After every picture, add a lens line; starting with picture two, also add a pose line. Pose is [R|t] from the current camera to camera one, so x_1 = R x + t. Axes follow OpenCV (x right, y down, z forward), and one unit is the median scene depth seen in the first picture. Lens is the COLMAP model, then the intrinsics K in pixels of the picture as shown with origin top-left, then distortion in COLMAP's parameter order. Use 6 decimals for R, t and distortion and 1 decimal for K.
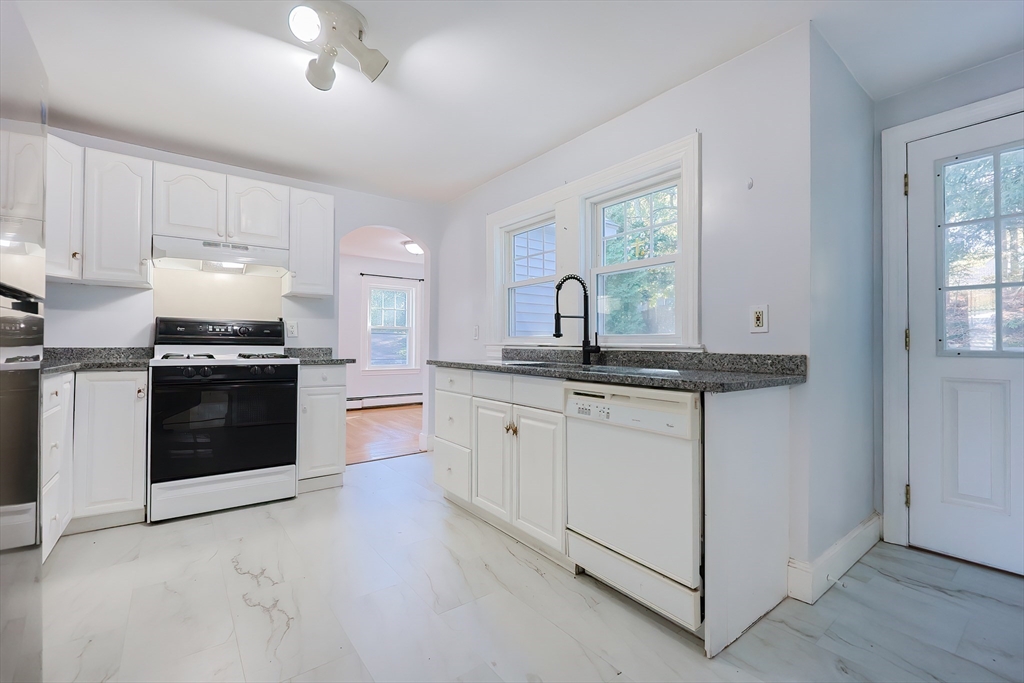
lens RADIAL K [[446.0, 0, 525.1], [0, 446.0, 341.2], [0, 0, 1]] dist [-0.001141, -0.000822]
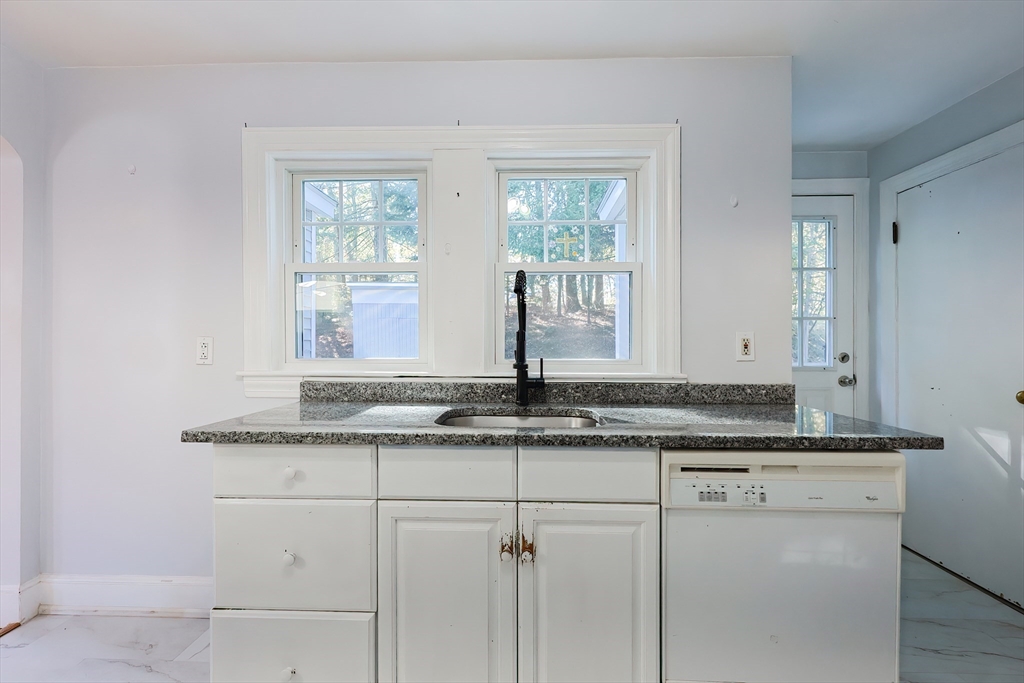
lens RADIAL K [[446.0, 0, 531.4], [0, 446.0, 338.2], [0, 0, 1]] dist [-0.001141, -0.000822]
pose [[0.641780, 0.002999, 0.766883, -0.405665], [-0.003286, 0.999994, -0.001161, -0.053177], [-0.766882, -0.001775, 0.641786, 0.607201]]
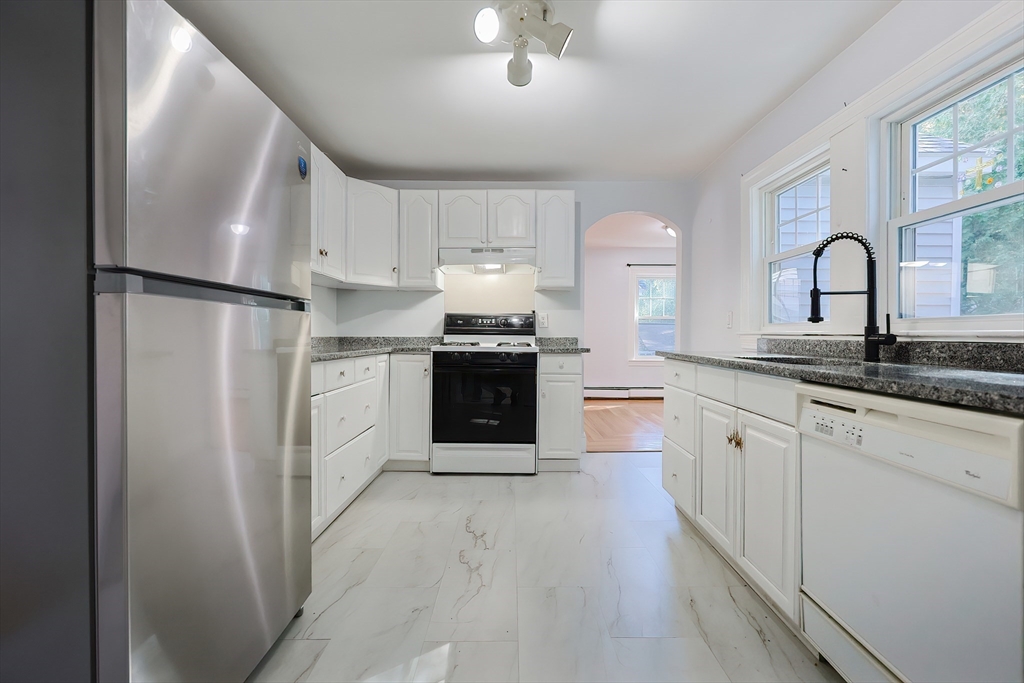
lens RADIAL K [[446.0, 0, 516.6], [0, 446.0, 340.0], [0, 0, 1]] dist [-0.001141, -0.000822]
pose [[0.790845, 0.004562, -0.612000, 0.136061], [0.005400, 0.999881, 0.014432, 0.006882], [0.611993, -0.014718, 0.790726, 0.137076]]
